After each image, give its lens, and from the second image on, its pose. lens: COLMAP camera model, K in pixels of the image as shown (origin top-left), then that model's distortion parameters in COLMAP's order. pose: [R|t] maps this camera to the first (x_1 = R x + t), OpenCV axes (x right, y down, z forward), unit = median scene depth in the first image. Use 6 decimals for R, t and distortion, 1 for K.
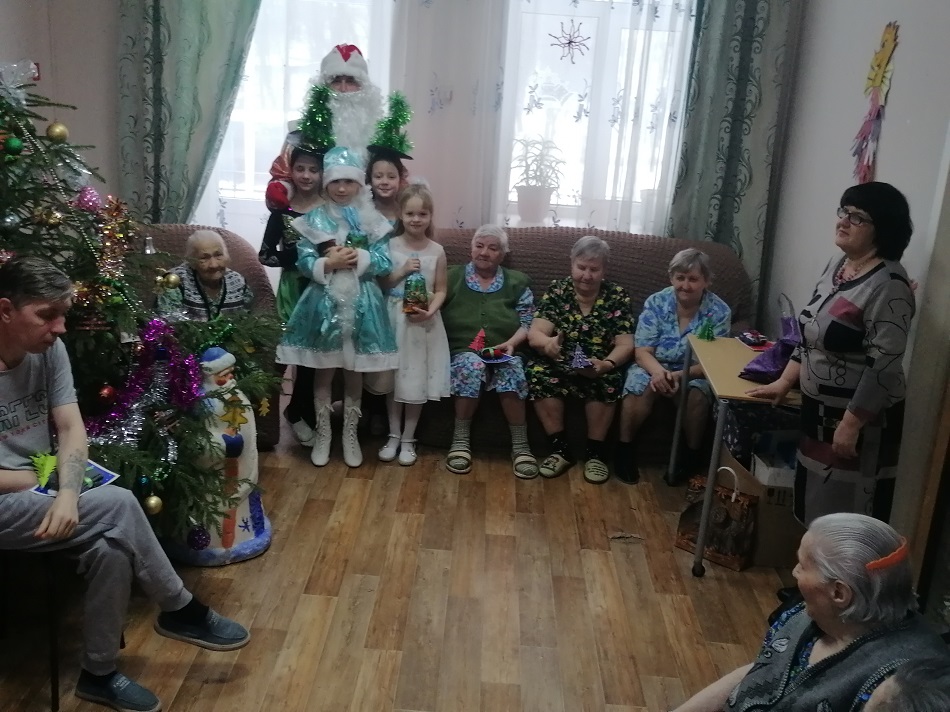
lens RADIAL K [[1029.7, 0, 475.0], [0, 1029.7, 356.0], [0, 0, 1]] dist [0.015006, 0.059233]
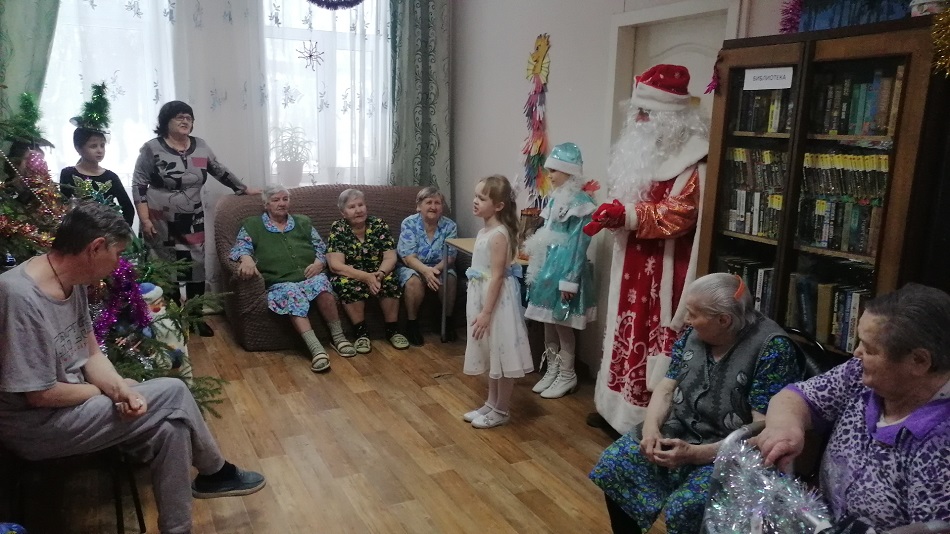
lens RADIAL K [[710.4, 0, 475.0], [0, 710.4, 267.0], [0, 0, 1]] dist [0.026802, -0.001625]
pose [[0.873184, -0.139490, 0.467004, -0.231822], [0.164269, 0.986336, -0.012534, 0.037158], [-0.458874, 0.087659, 0.884166, 0.054061]]
